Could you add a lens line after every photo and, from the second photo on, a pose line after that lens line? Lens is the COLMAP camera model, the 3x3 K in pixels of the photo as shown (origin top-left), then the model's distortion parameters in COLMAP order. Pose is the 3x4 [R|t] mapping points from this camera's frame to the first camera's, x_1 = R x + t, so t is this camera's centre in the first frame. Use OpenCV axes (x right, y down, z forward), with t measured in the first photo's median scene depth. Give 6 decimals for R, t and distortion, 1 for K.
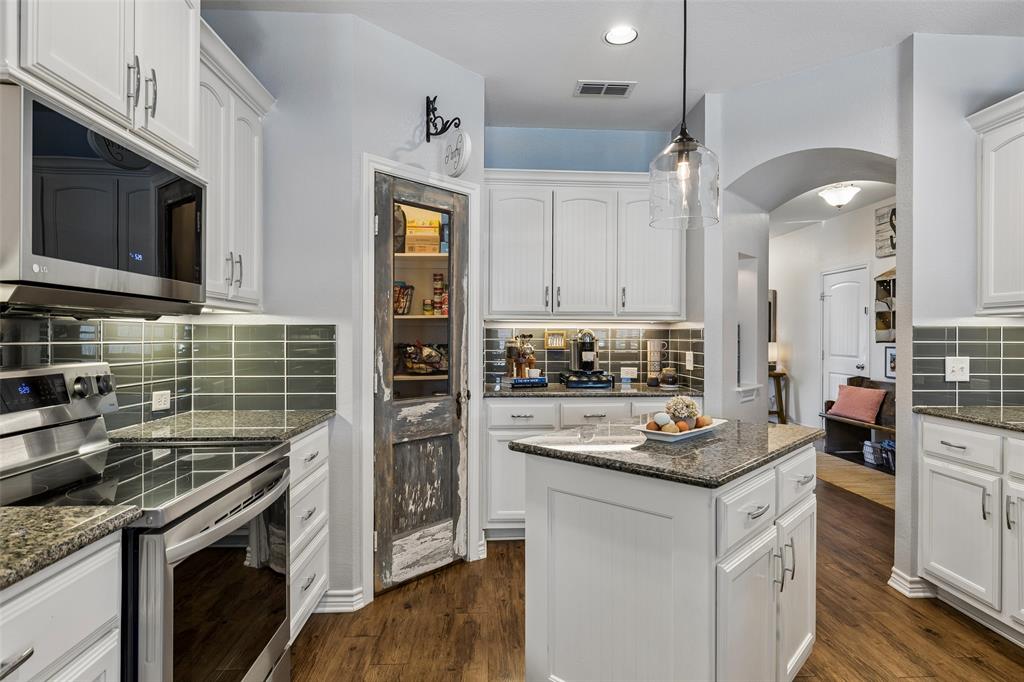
lens RADIAL K [[561.5, 0, 516.8], [0, 561.5, 331.1], [0, 0, 1]] dist [0.002318, 0.000691]
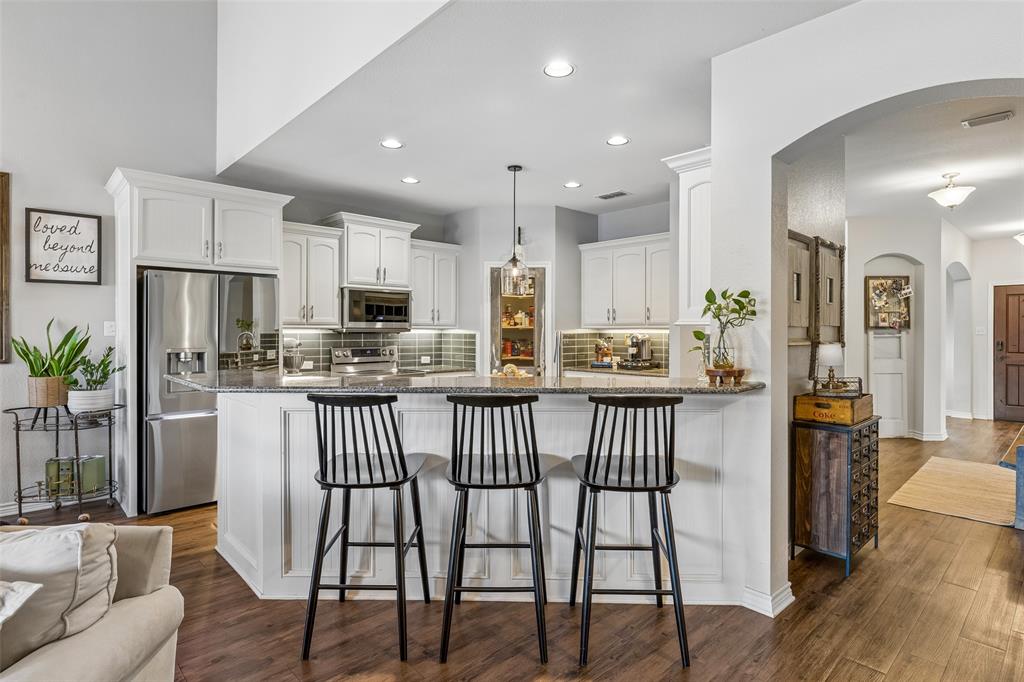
lens RADIAL K [[540.0, 0, 512.0], [0, 540.0, 341.0], [0, 0, 1]] dist [0.000457, 0.000074]
pose [[0.644147, 0.003338, -0.764895, 1.353448], [0.005913, 0.999939, 0.009343, 0.000975], [0.764879, -0.010541, 0.644088, -0.345659]]
